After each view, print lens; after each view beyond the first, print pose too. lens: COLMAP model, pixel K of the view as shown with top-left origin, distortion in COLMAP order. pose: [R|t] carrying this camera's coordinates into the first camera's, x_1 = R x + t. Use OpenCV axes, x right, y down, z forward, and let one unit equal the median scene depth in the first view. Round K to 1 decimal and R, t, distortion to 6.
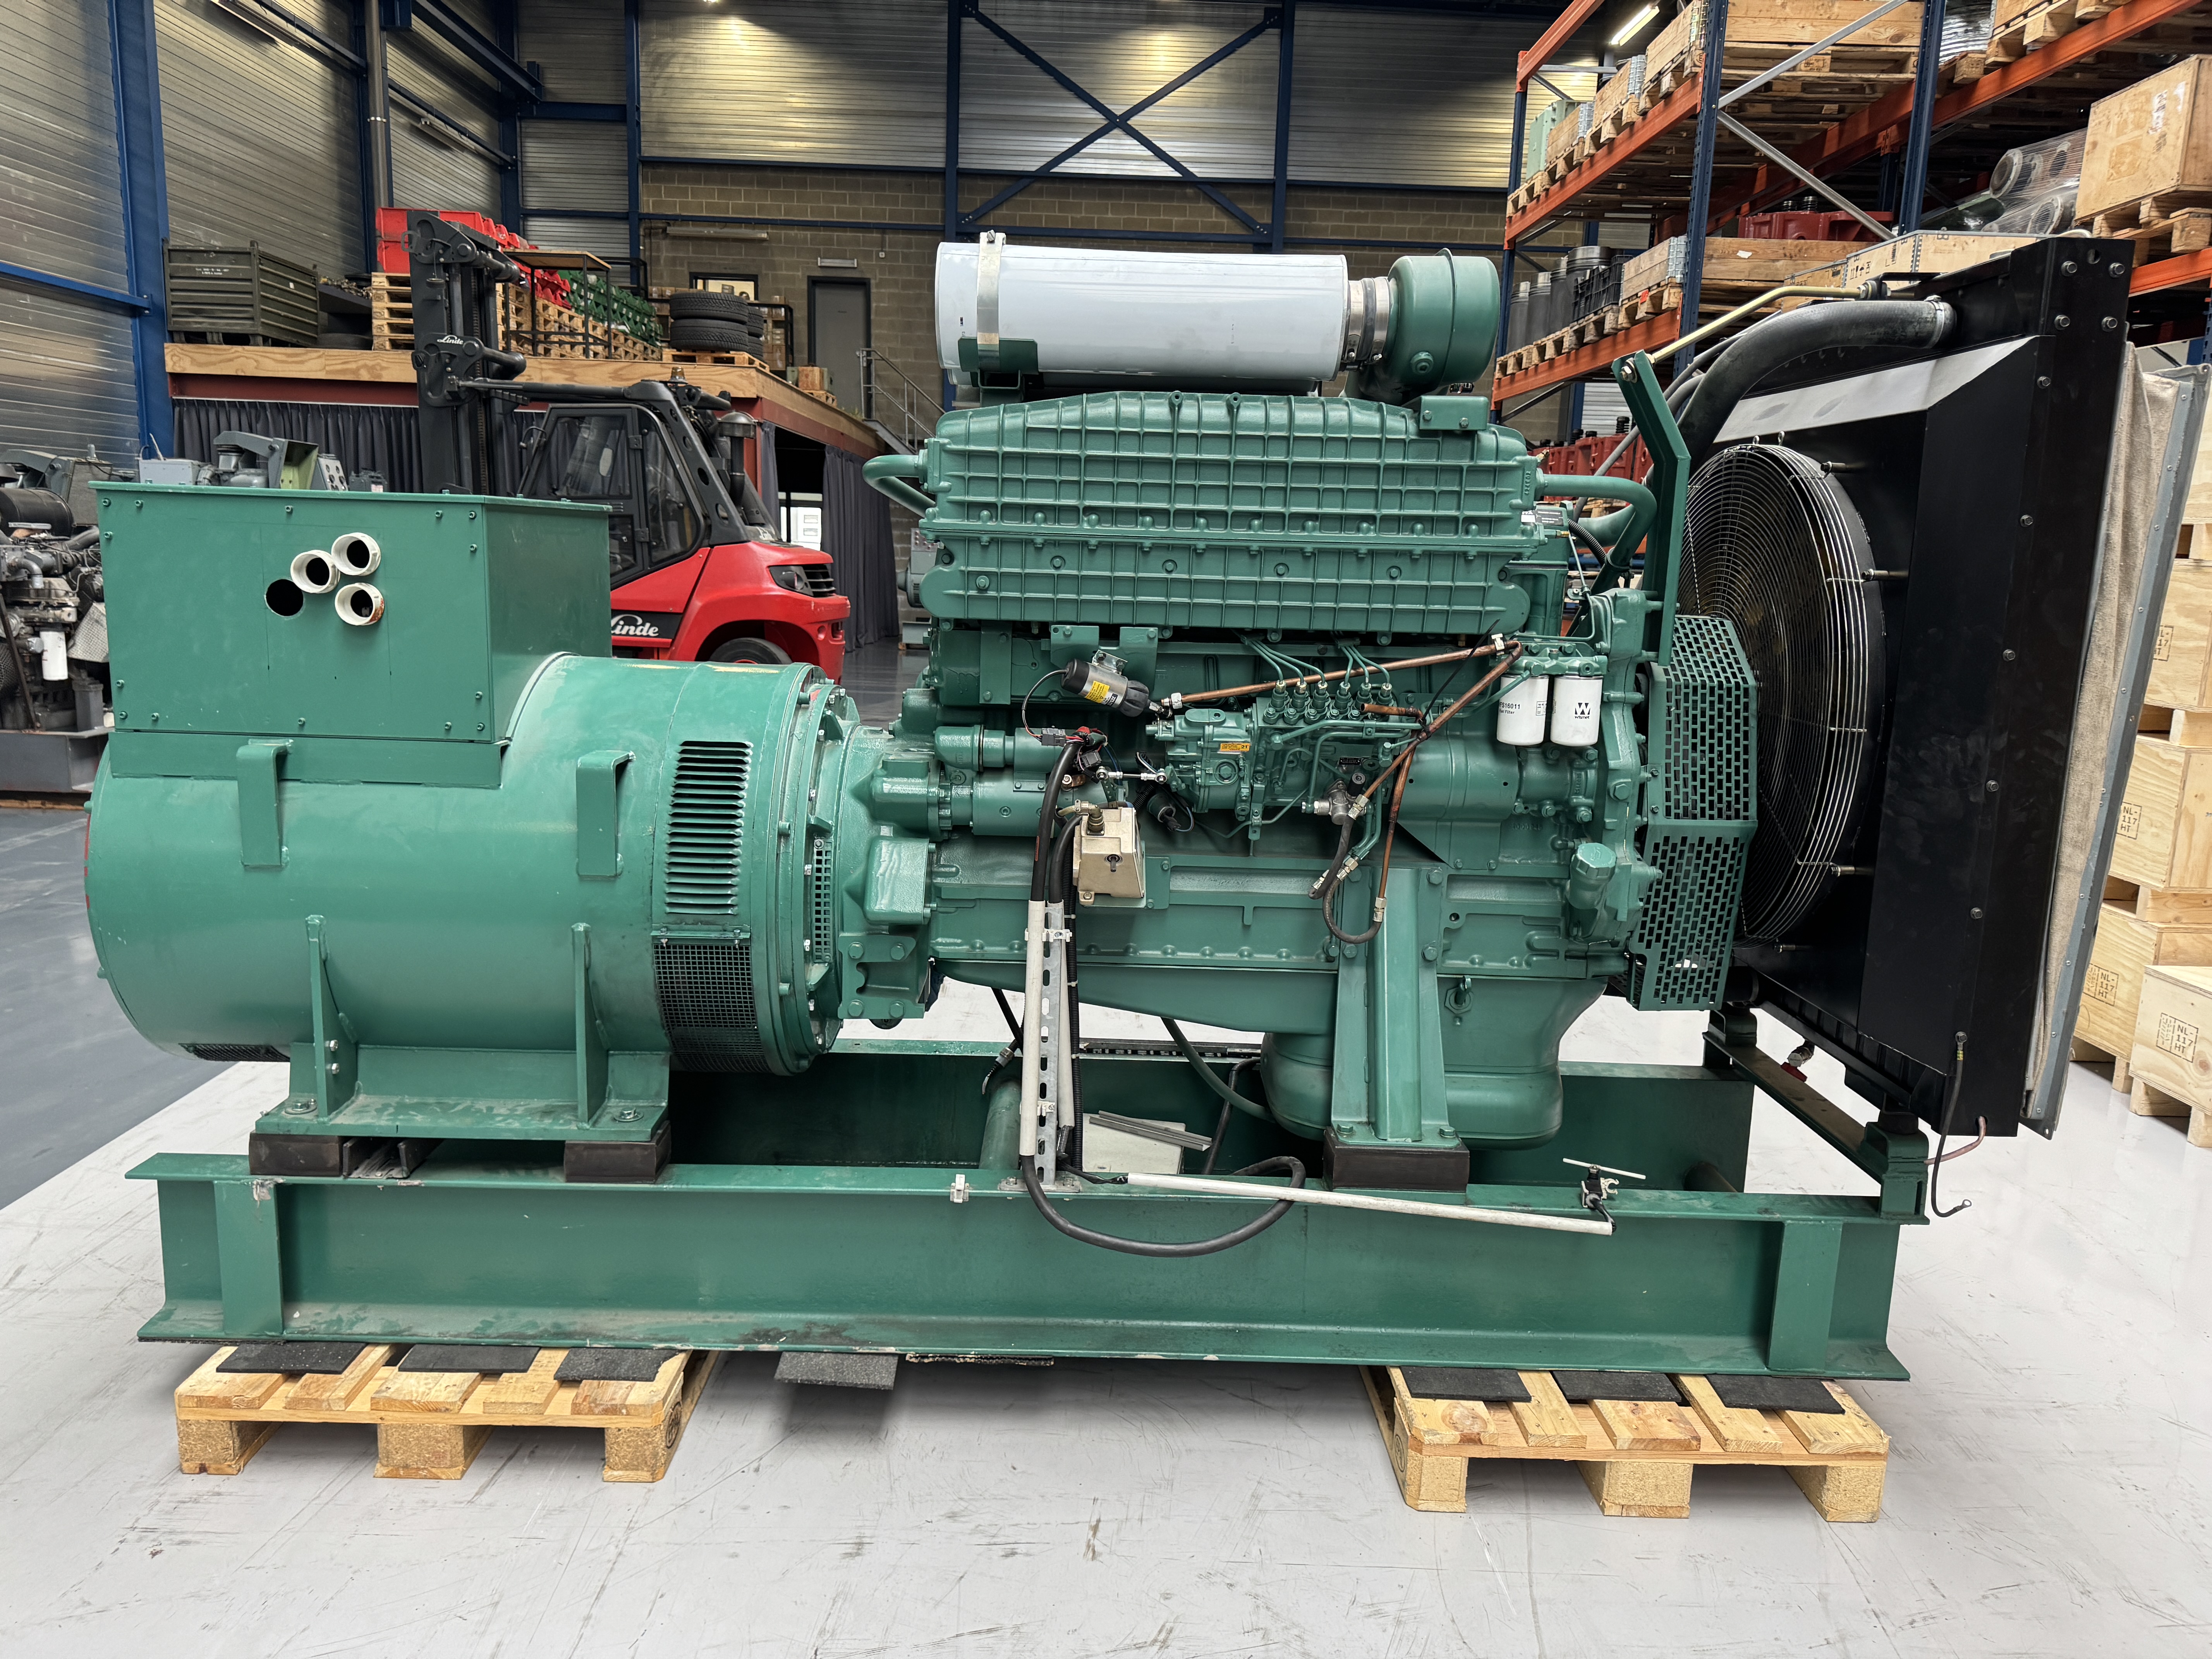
lens RADIAL K [[1550.6, 0, 1124.8], [0, 1550.6, 816.4], [0, 0, 1]] dist [0.029906, -0.030785]
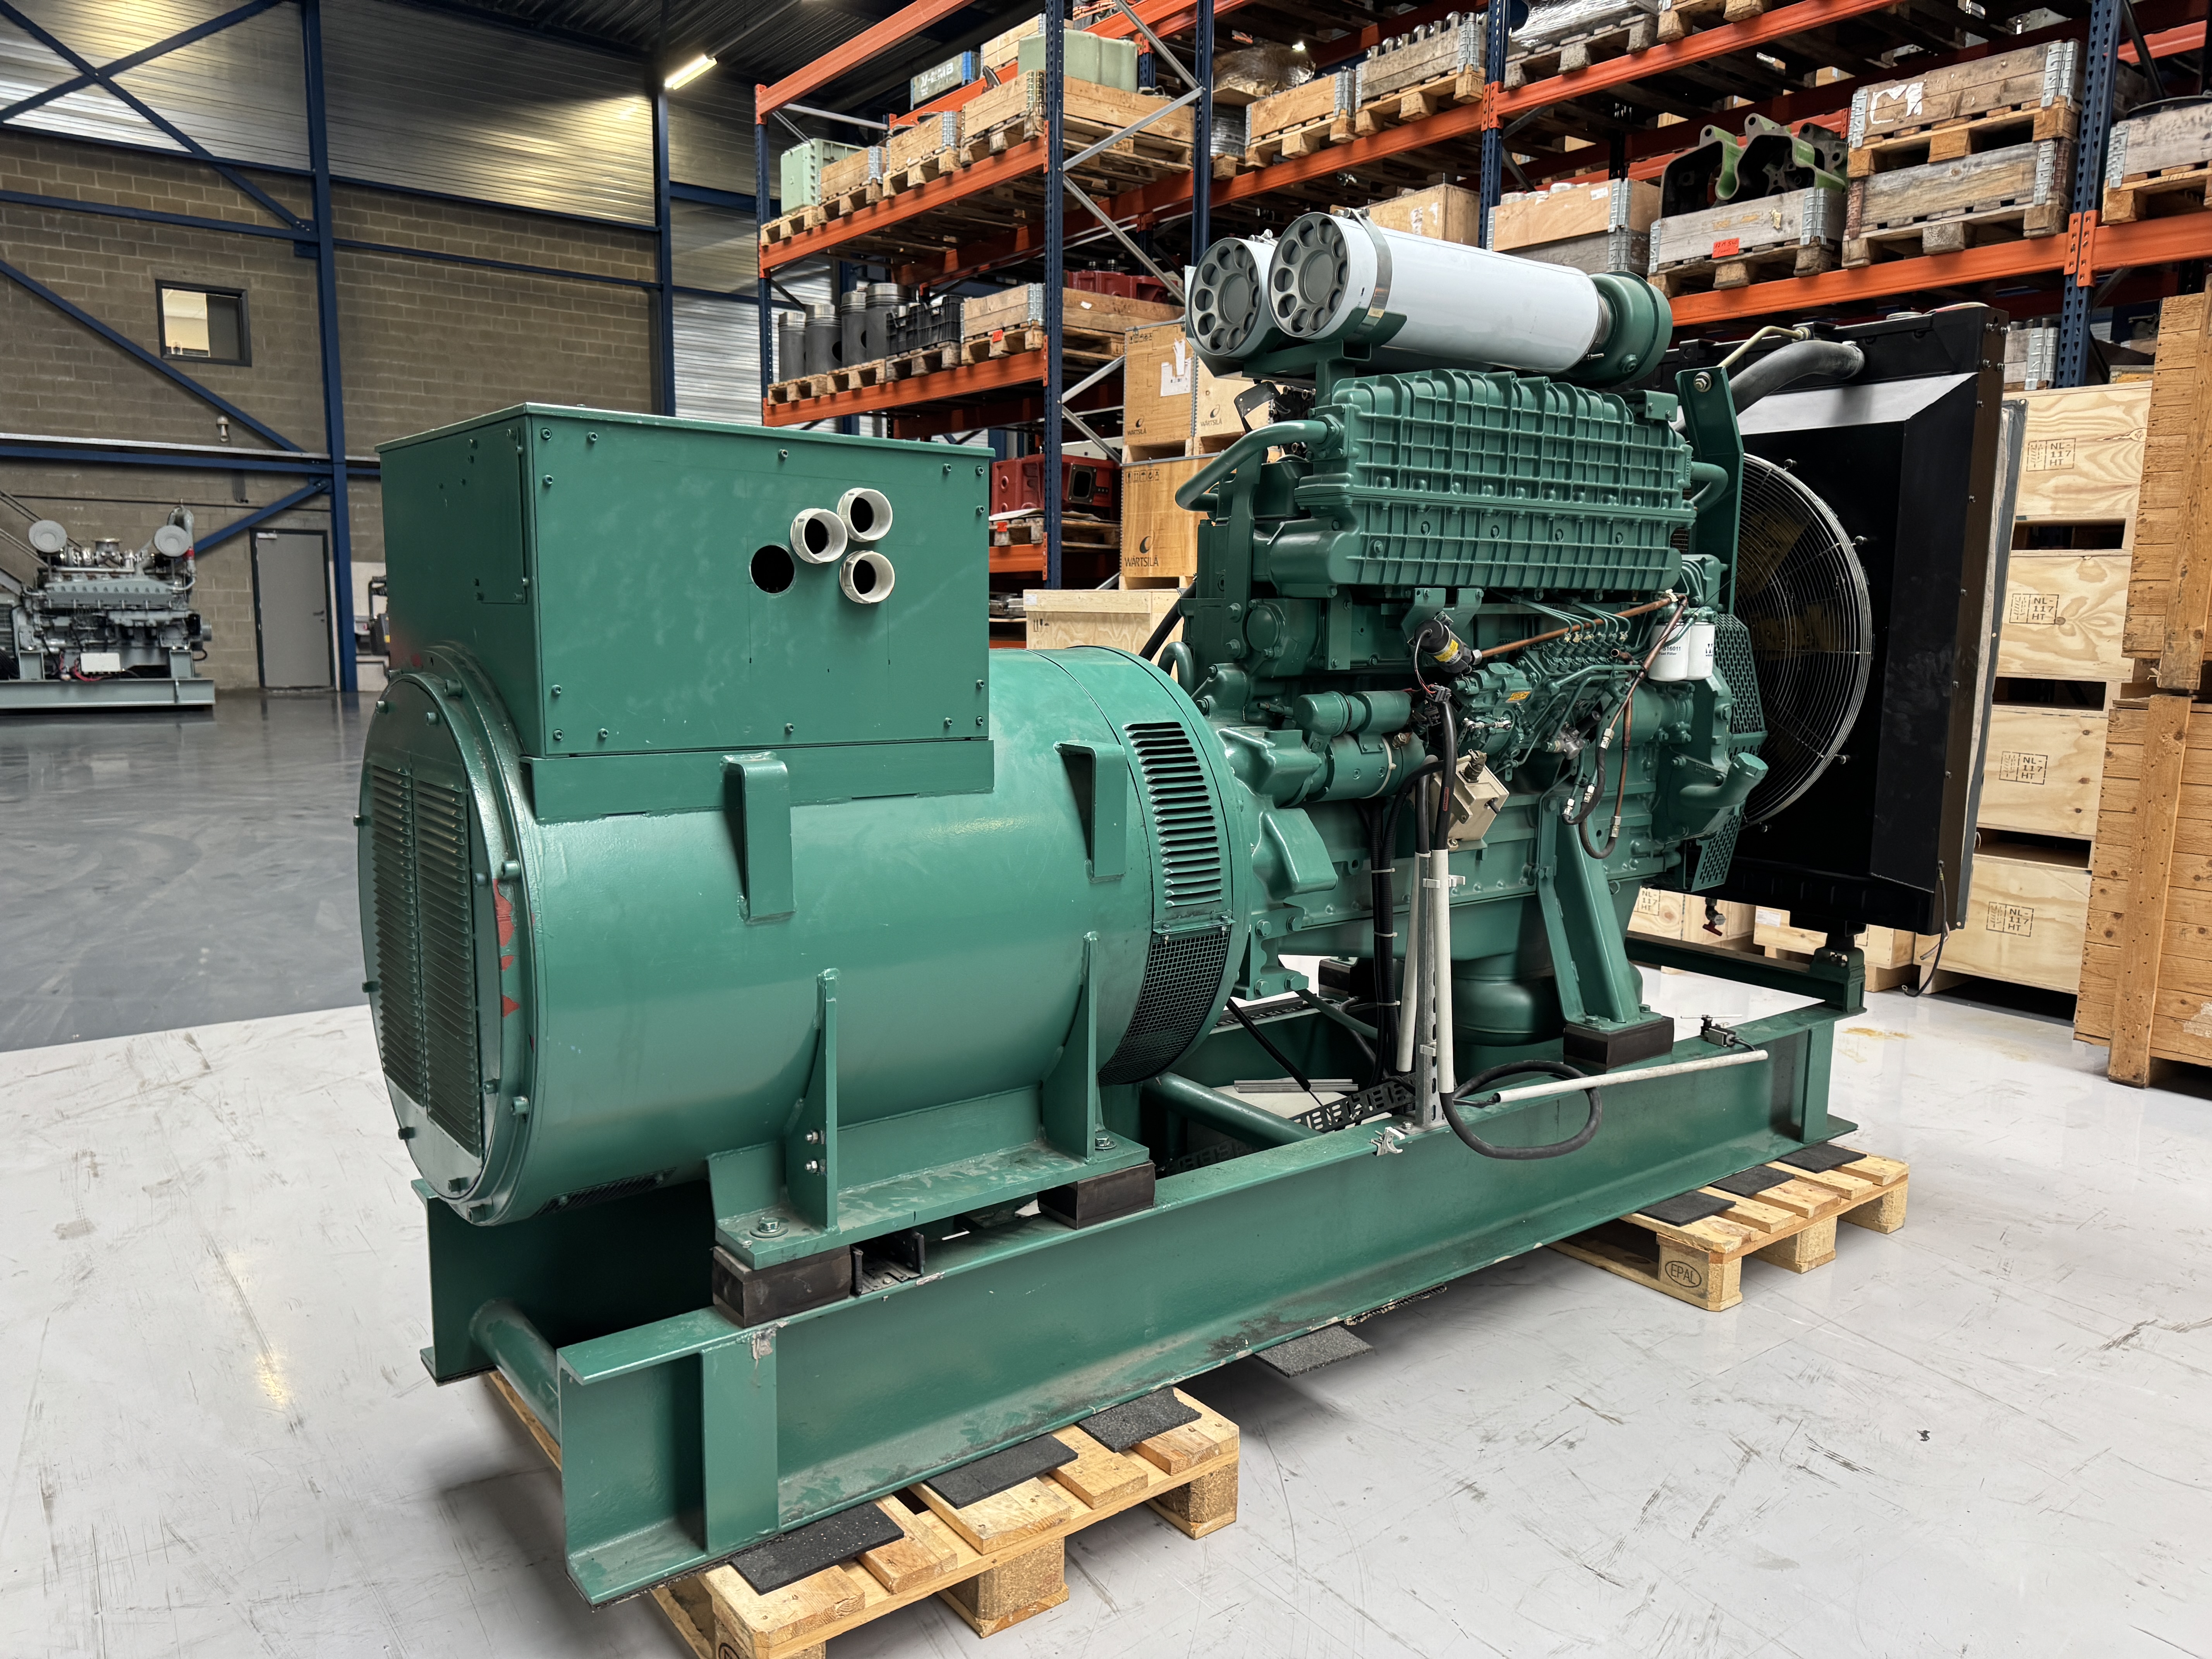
lens RADIAL K [[1550.6, 0, 1114.6], [0, 1550.6, 840.4], [0, 0, 1]] dist [0.029906, -0.030785]
pose [[0.803240, -0.110970, 0.585228, -0.323929], [0.118115, 0.992657, 0.026112, -0.002051], [-0.583828, 0.048150, 0.810448, 0.103493]]
